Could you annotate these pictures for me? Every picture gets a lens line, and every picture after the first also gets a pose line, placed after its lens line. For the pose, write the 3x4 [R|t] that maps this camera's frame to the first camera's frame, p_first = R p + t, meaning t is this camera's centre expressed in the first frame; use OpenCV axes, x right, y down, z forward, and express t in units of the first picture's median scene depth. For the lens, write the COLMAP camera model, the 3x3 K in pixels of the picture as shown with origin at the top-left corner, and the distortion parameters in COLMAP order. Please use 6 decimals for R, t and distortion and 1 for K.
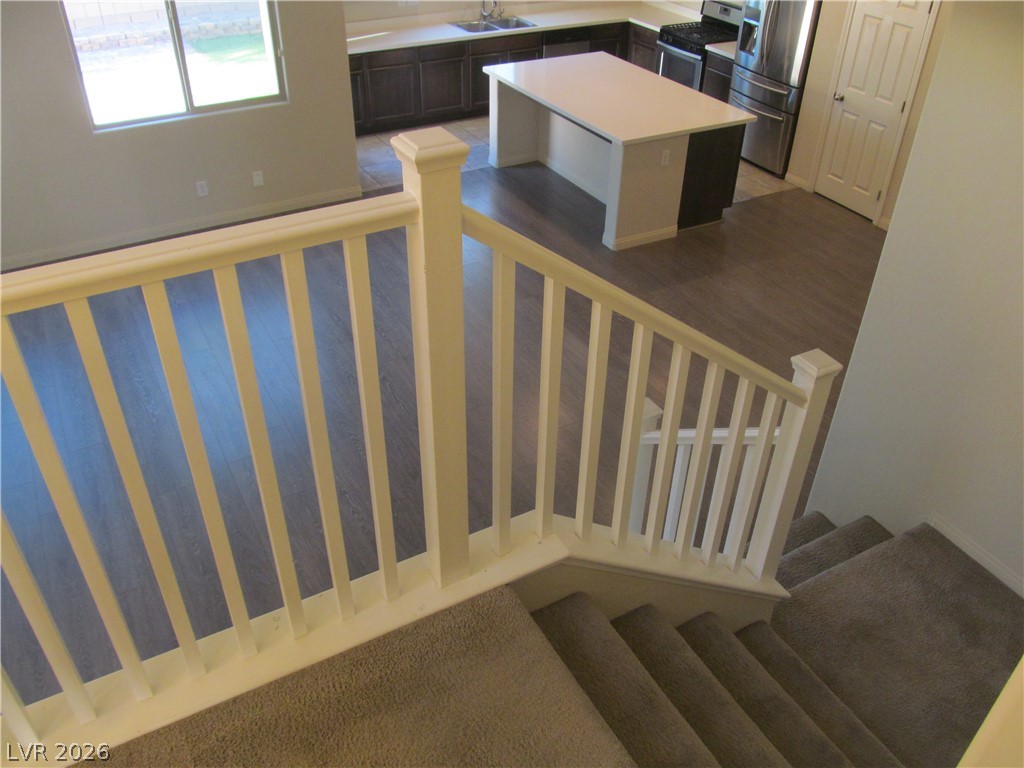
lens RADIAL K [[848.5, 0, 512.0], [0, 848.5, 384.0], [0, 0, 1]] dist [0.001191, 0.000331]
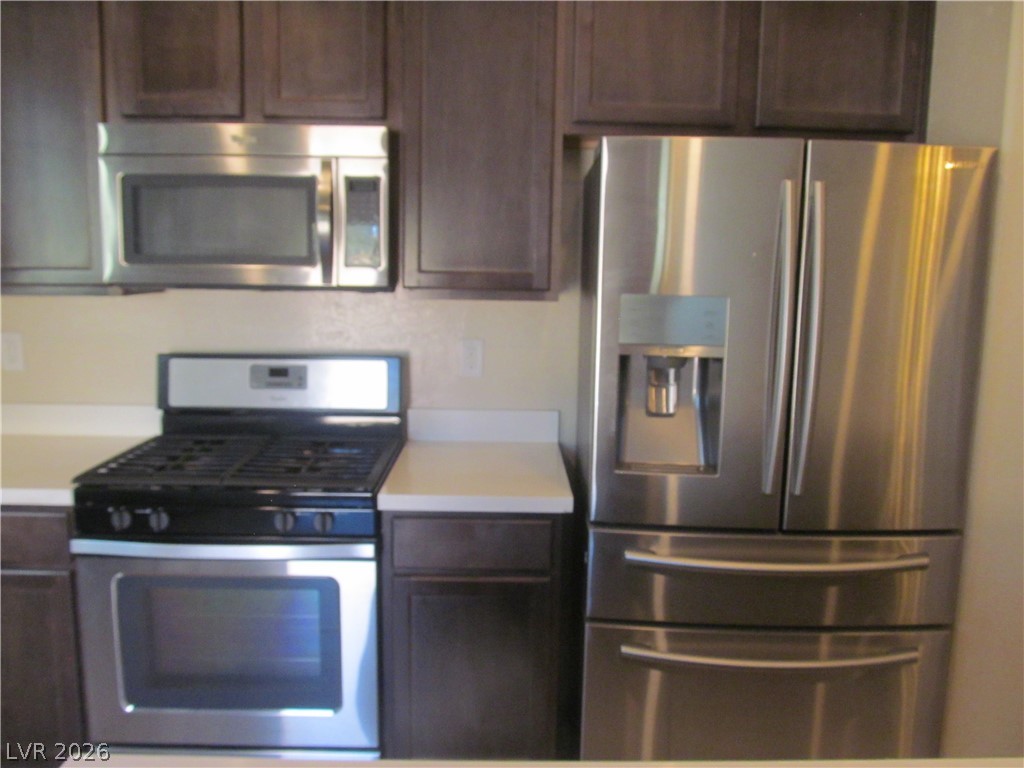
lens RADIAL K [[848.5, 0, 512.0], [0, 848.5, 384.0], [0, 0, 1]] dist [0.001191, 0.000331]
pose [[0.466302, -0.132476, 0.874650, 0.041935], [0.508249, 0.849370, -0.142316, -0.353576], [-0.724048, 0.510902, 0.463393, 0.804777]]
